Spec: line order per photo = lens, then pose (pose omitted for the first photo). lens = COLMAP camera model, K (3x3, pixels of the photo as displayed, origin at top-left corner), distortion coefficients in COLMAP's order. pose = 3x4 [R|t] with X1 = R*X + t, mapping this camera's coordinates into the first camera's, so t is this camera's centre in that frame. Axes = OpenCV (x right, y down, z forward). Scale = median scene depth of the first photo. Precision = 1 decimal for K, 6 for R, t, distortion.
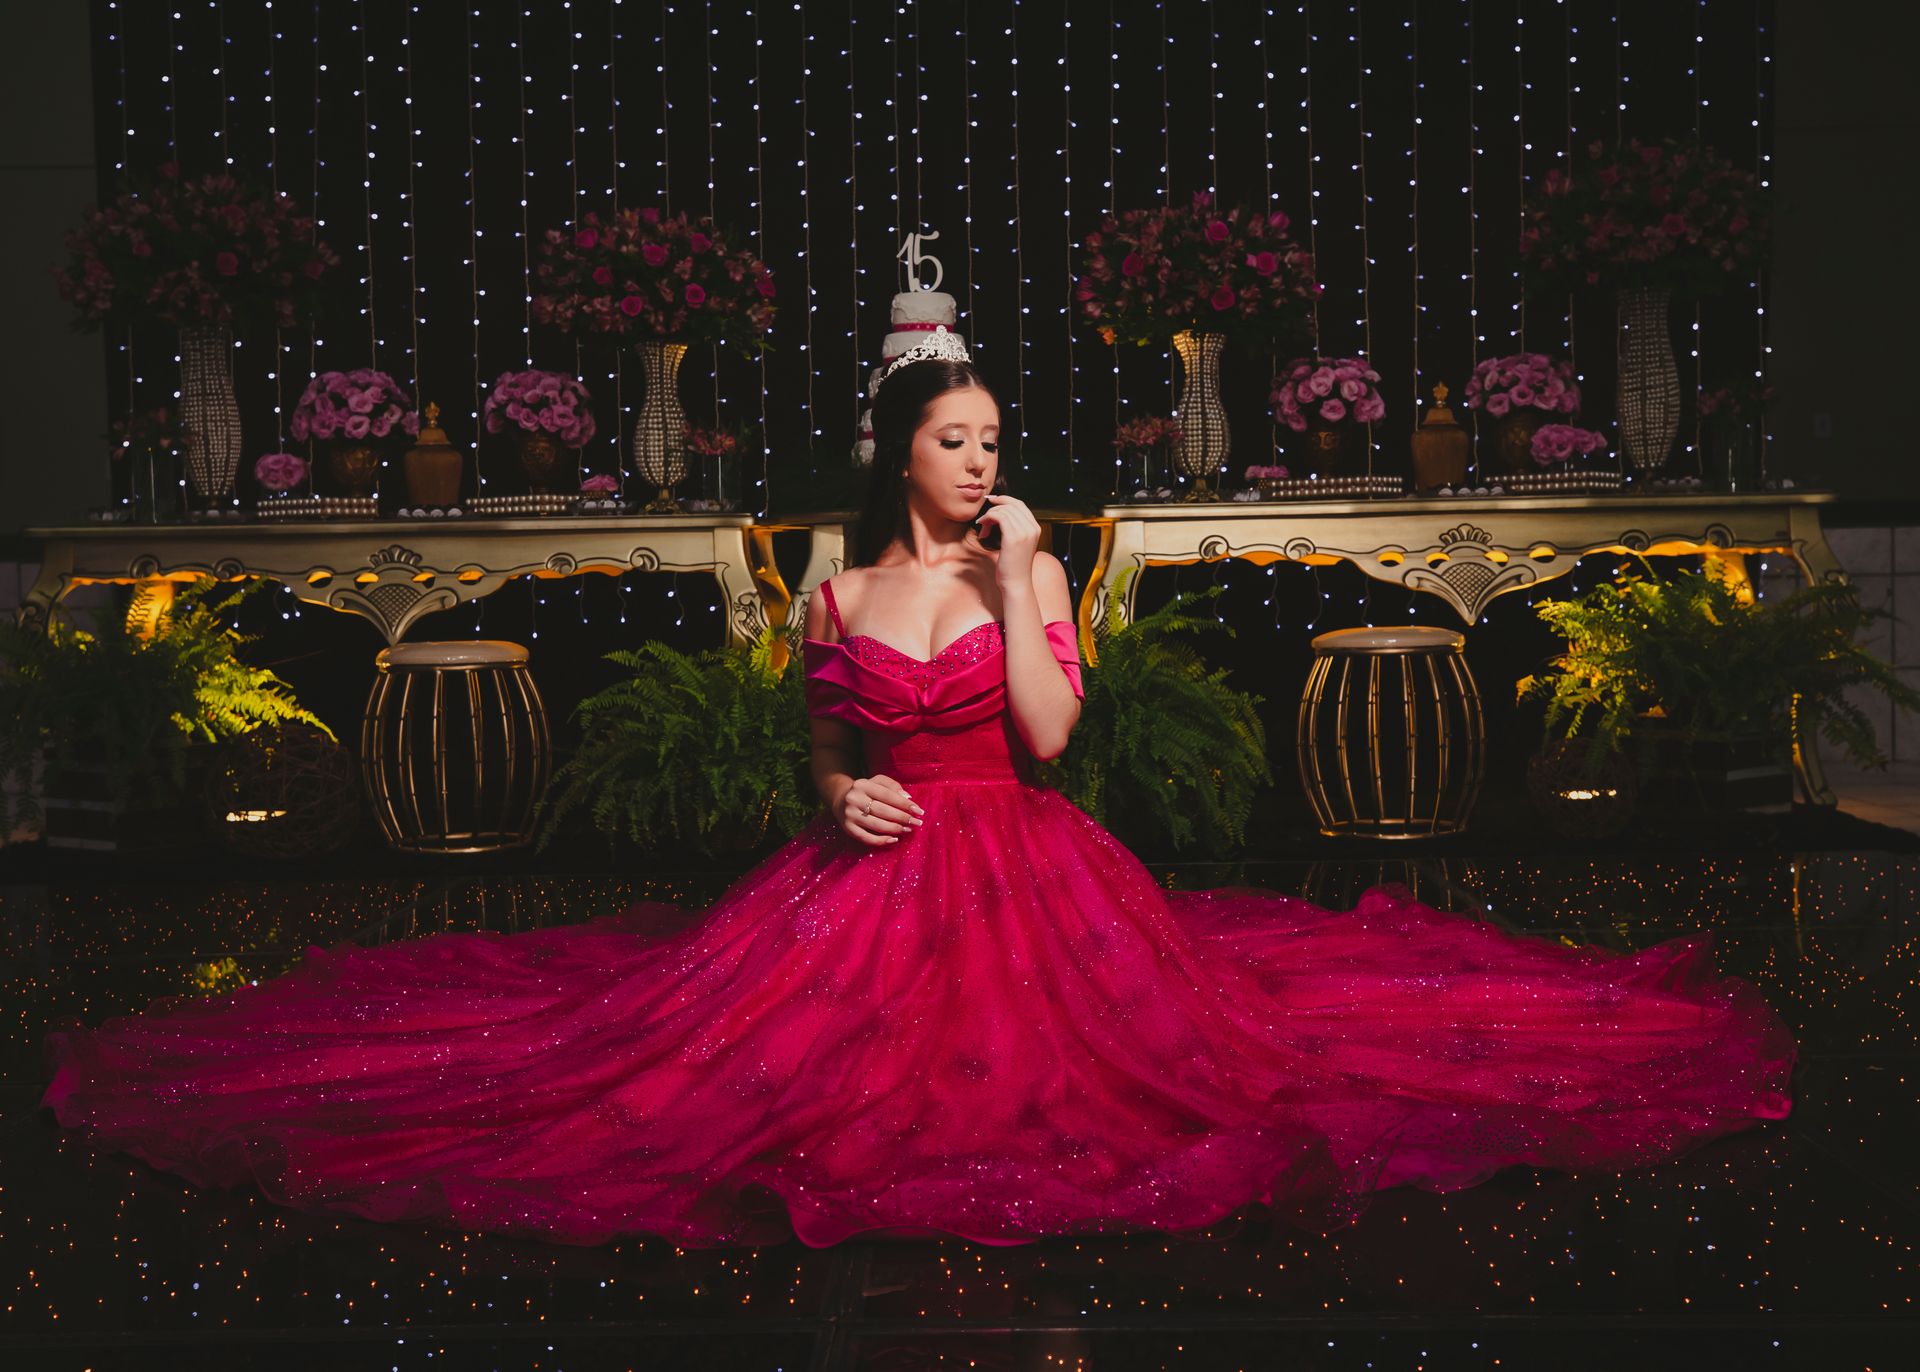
lens RADIAL K [[2296.4, 0, 979.4], [0, 2296.4, 650.2], [0, 0, 1]] dist [0.038622, 0.000000]
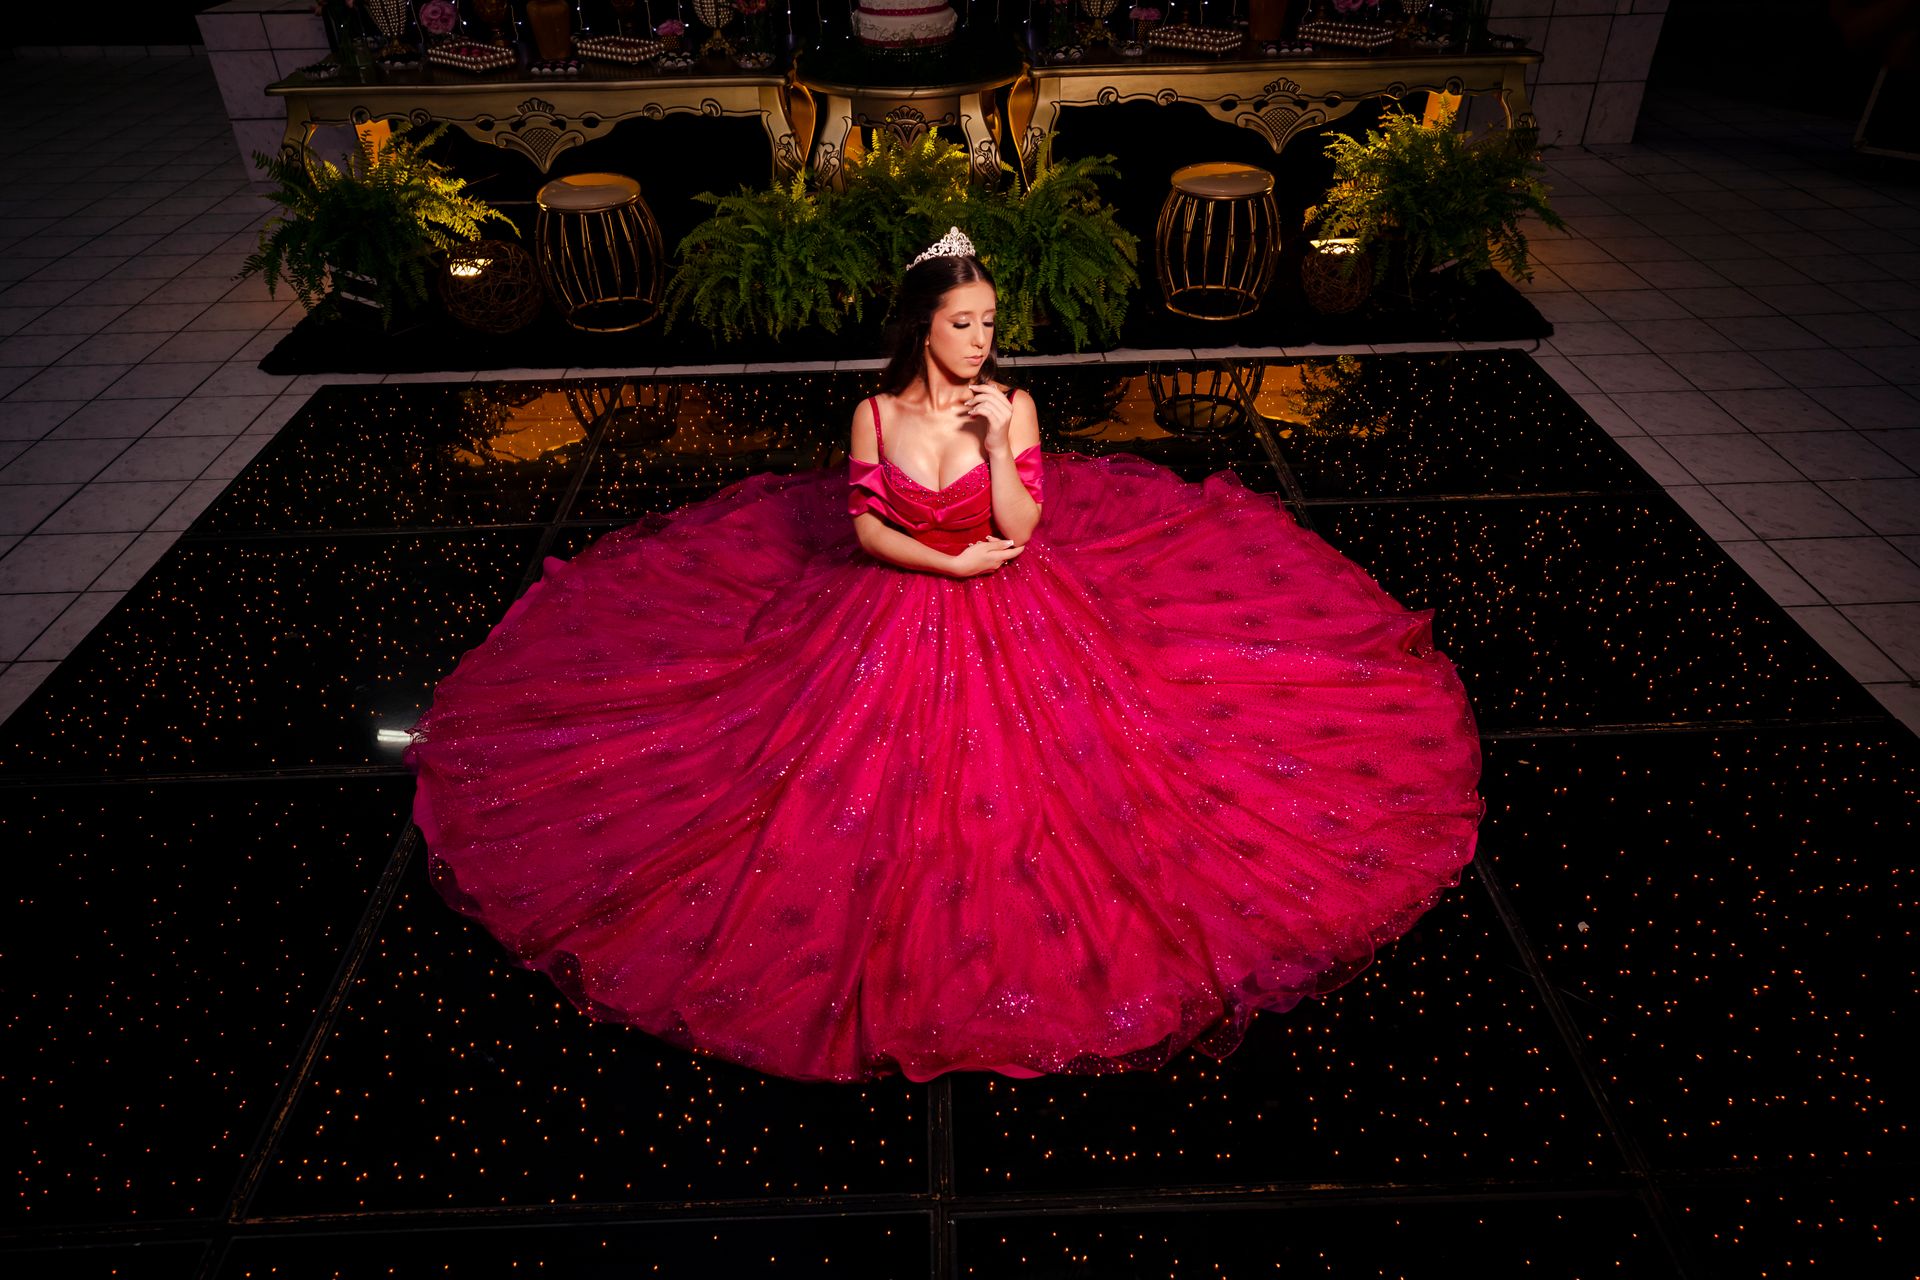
lens RADIAL K [[1284.2, 0, 961.2], [0, 1284.2, 644.0], [0, 0, 1]] dist [-0.008859, 0.017712]
pose [[0.999255, -0.021590, 0.031976, -0.022259], [0.000512, 0.836130, 0.548532, -0.193499], [-0.038578, -0.548107, 0.835518, 0.140103]]
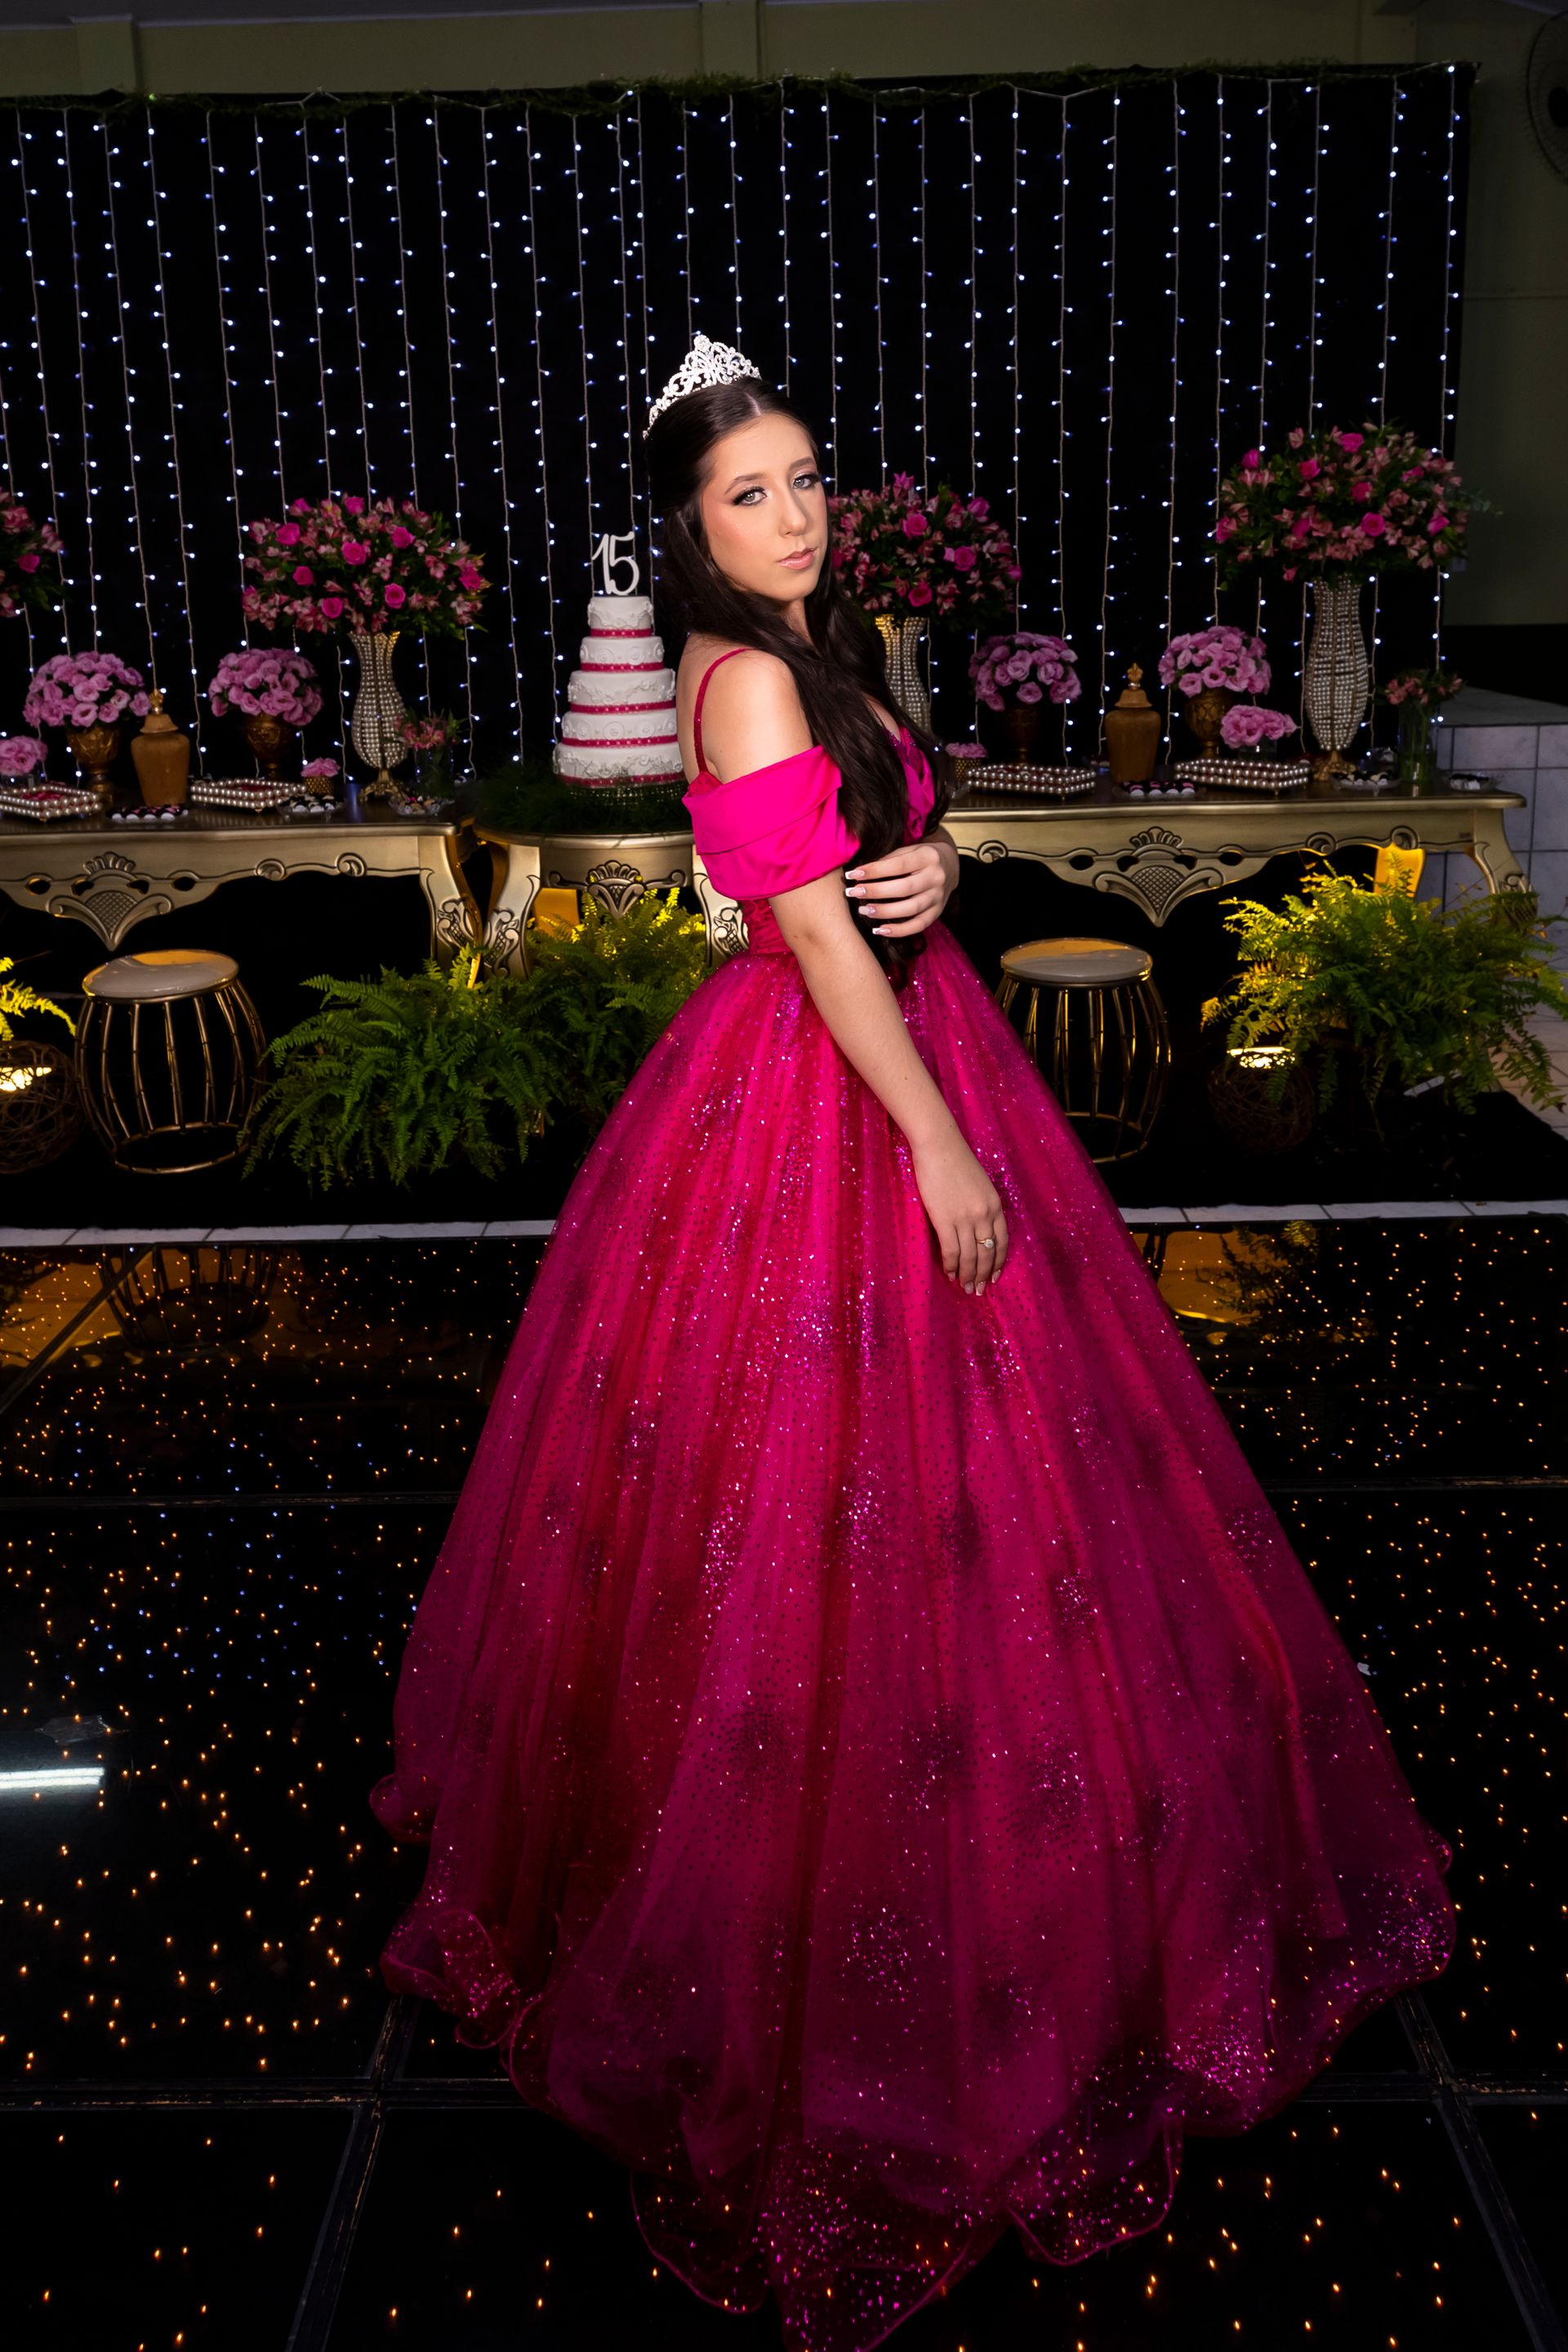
lens RADIAL K [[1650.2, 0, 786.5], [0, 1650.2, 868.3], [0, 0, 1]] dist [-0.008905, 0.006494]
pose [[0.999959, -0.005850, -0.006978, 0.051744], [0.006899, 0.986887, 0.161264, -0.151251], [0.005943, -0.161305, 0.986887, 0.269634]]
